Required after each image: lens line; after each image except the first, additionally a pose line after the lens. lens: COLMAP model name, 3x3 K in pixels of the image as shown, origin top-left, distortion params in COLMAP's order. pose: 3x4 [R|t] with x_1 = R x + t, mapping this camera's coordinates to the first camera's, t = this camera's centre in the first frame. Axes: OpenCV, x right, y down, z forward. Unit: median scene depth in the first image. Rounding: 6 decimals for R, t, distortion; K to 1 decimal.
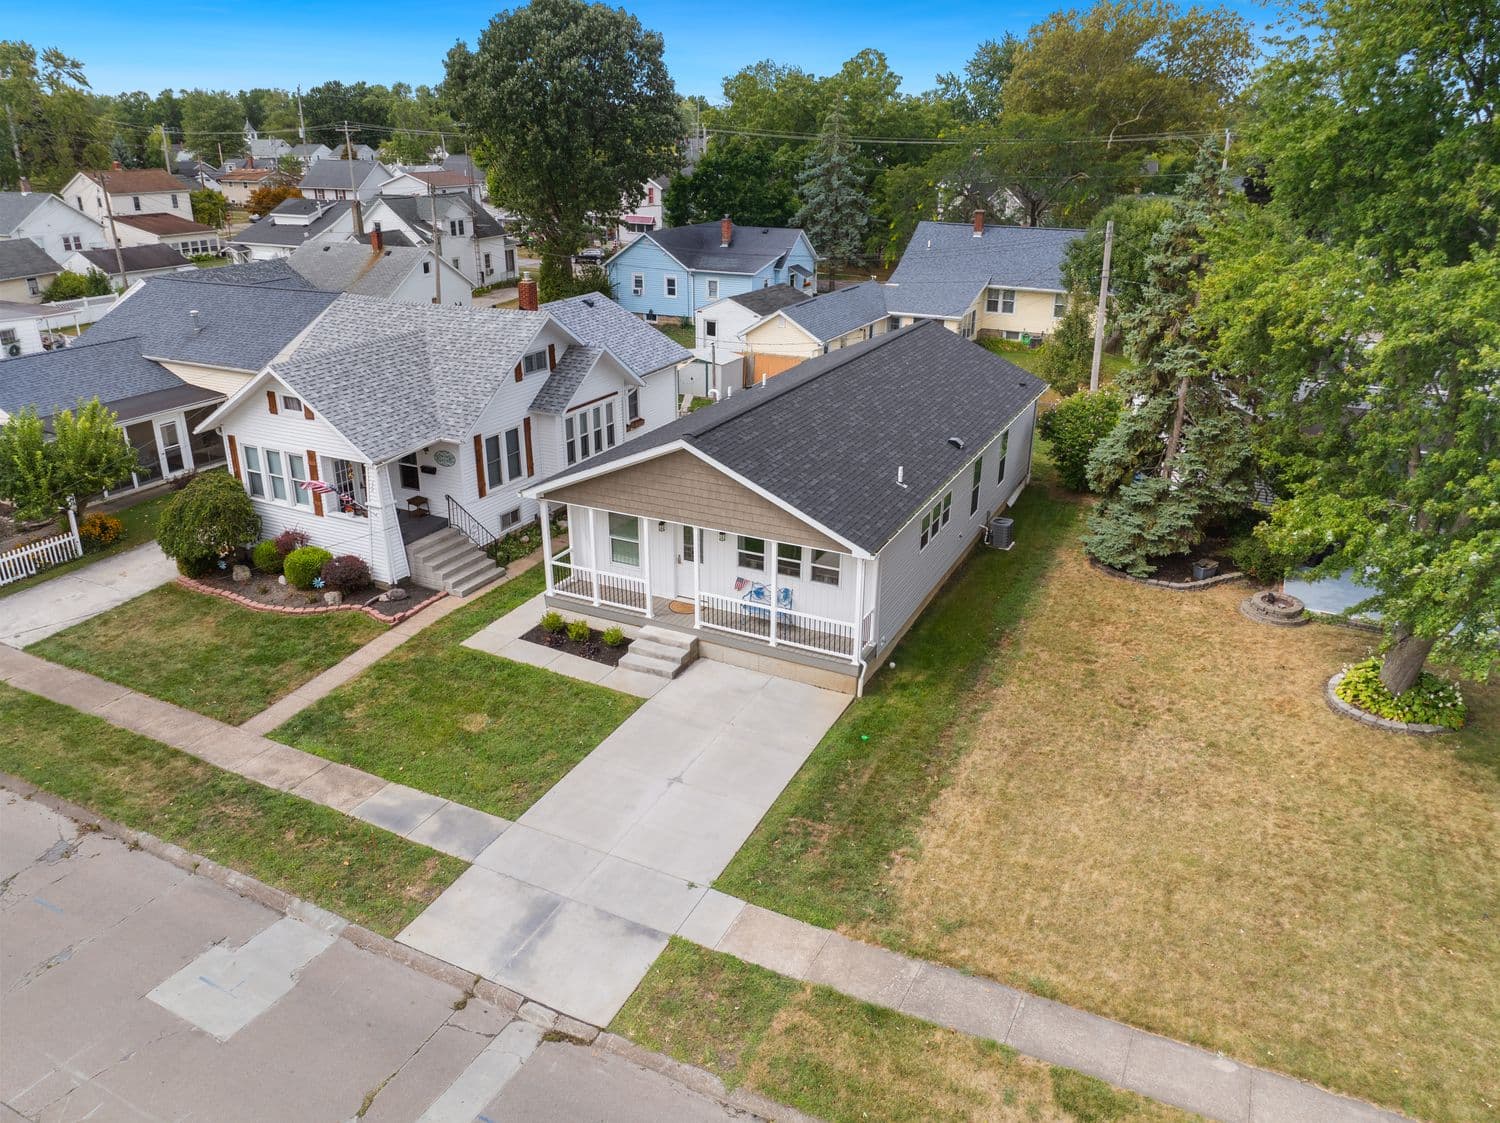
lens RADIAL K [[1075.4, 0, 751.4], [0, 1075.4, 532.5], [0, 0, 1]] dist [-0.041663, 0.006650]
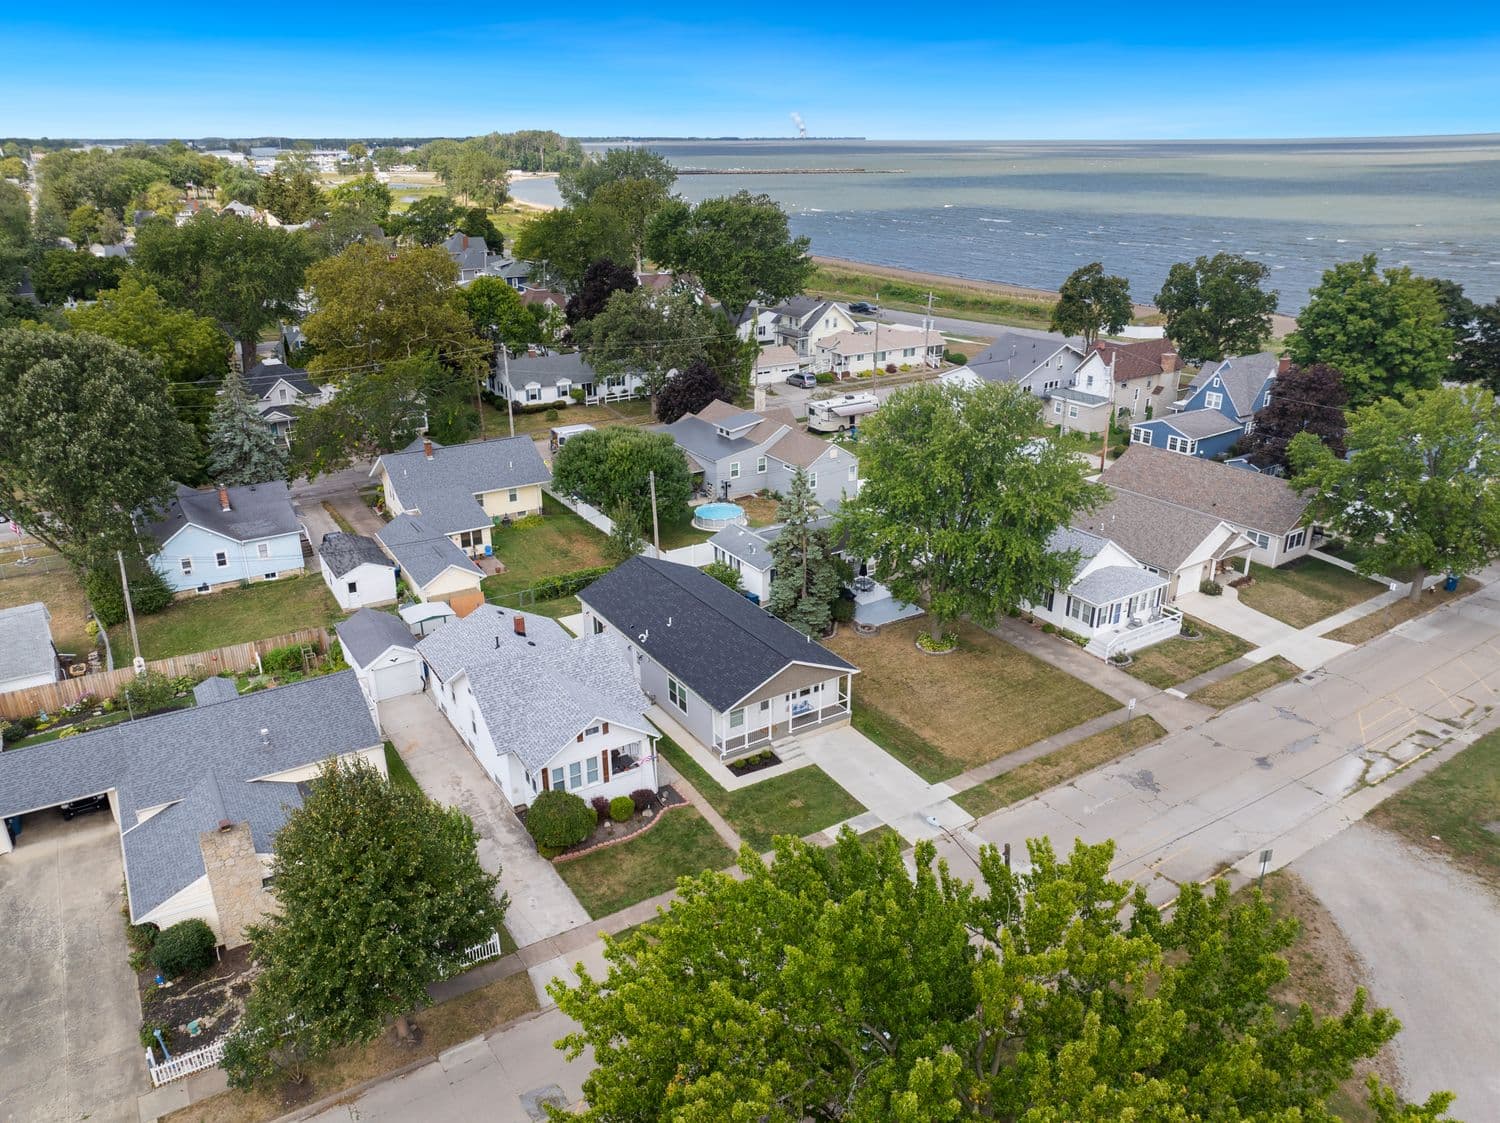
lens RADIAL K [[1067.1, 0, 731.1], [0, 1067.1, 577.6], [0, 0, 1]] dist [-0.007688, 0.002639]
pose [[0.526935, -0.334719, 0.781219, -1.815001], [0.311674, 0.931248, 0.188775, -0.700486], [-0.790695, 0.144013, 0.595031, -0.319882]]
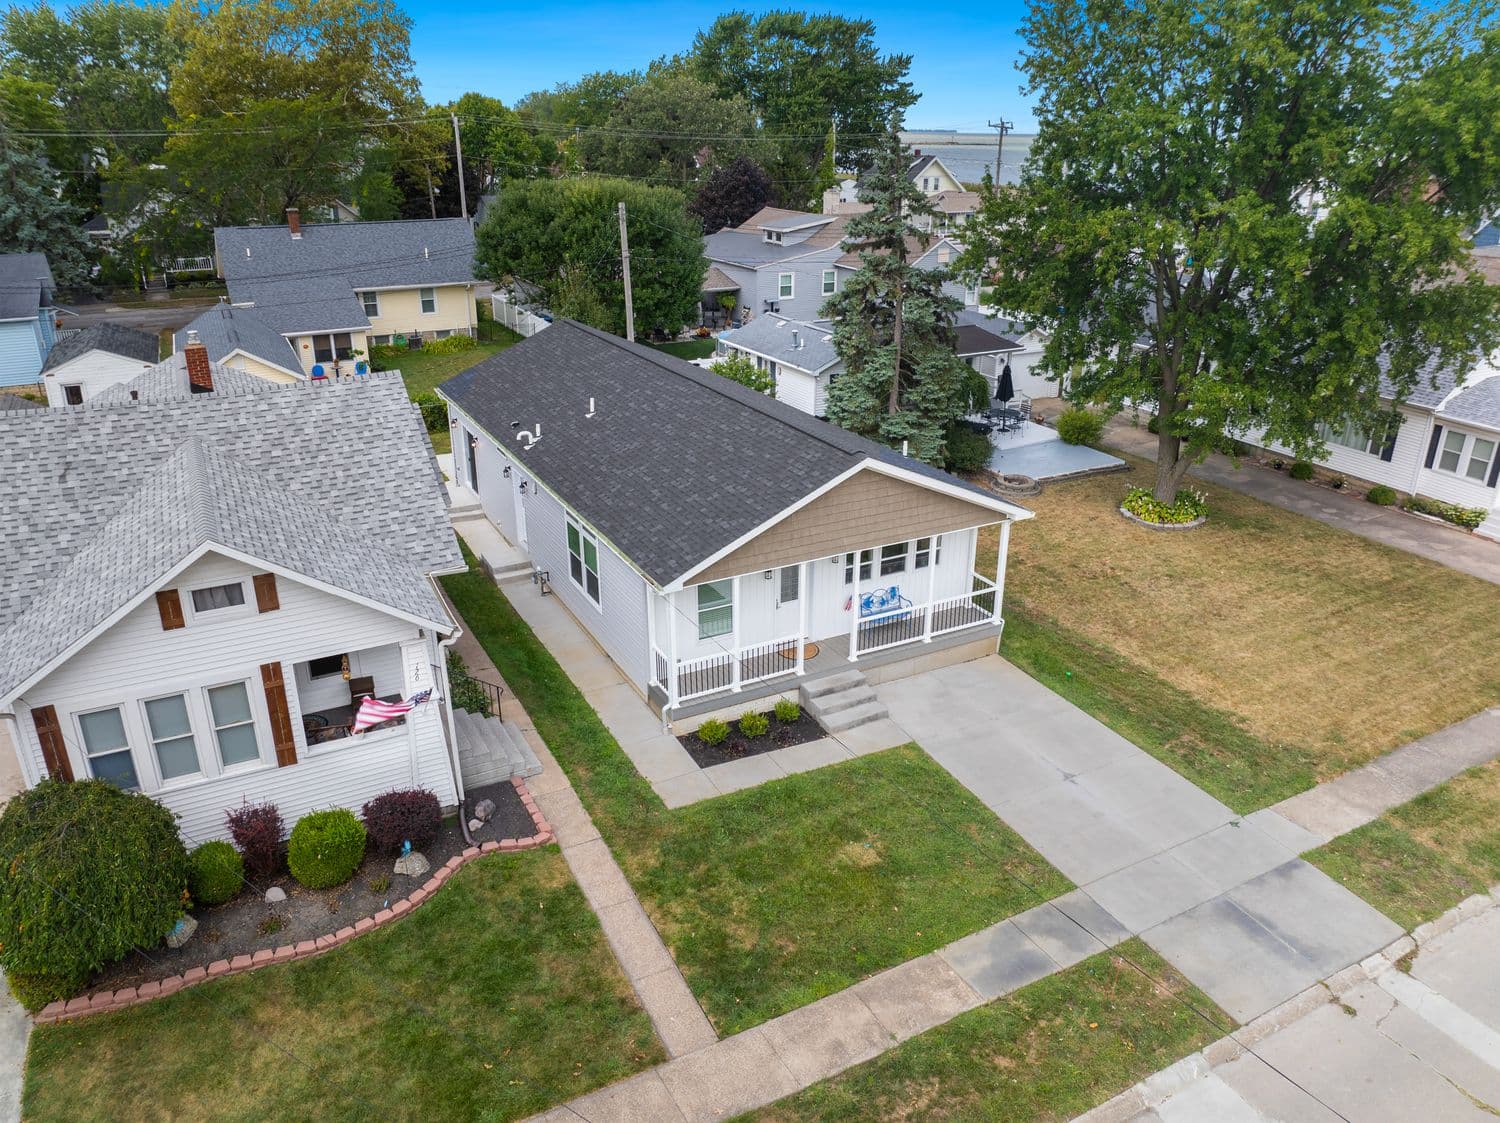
lens RADIAL K [[1075.4, 0, 751.4], [0, 1075.4, 532.5], [0, 0, 1]] dist [-0.041663, 0.006650]
pose [[0.579221, -0.292491, 0.760889, -0.768104], [0.283970, 0.947343, 0.147995, -0.175270], [-0.764110, 0.130348, 0.631779, 0.476478]]
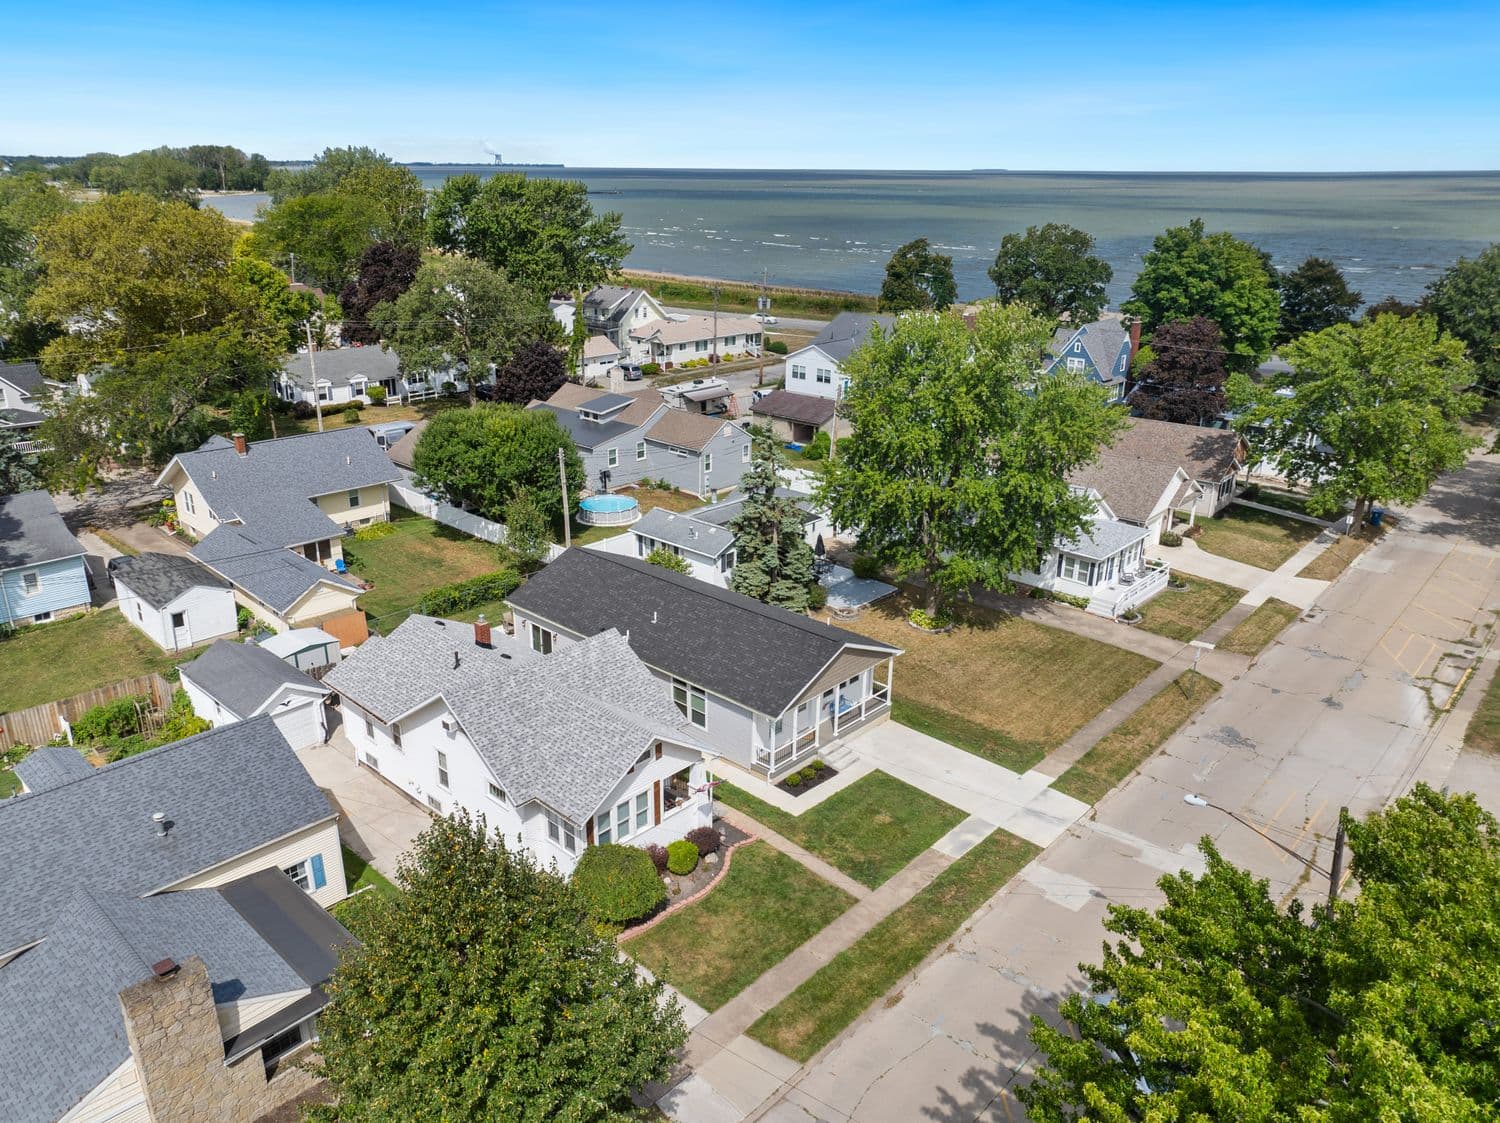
lens RADIAL K [[1099.8, 0, 750.0], [0, 1099.8, 561.5], [0, 0, 1]] dist [-0.025909, 0.002474]
pose [[0.271116, -0.328745, 0.904667, -1.722132], [0.335158, 0.913294, 0.231438, -0.678877], [-0.902311, 0.240460, 0.357790, 0.383024]]
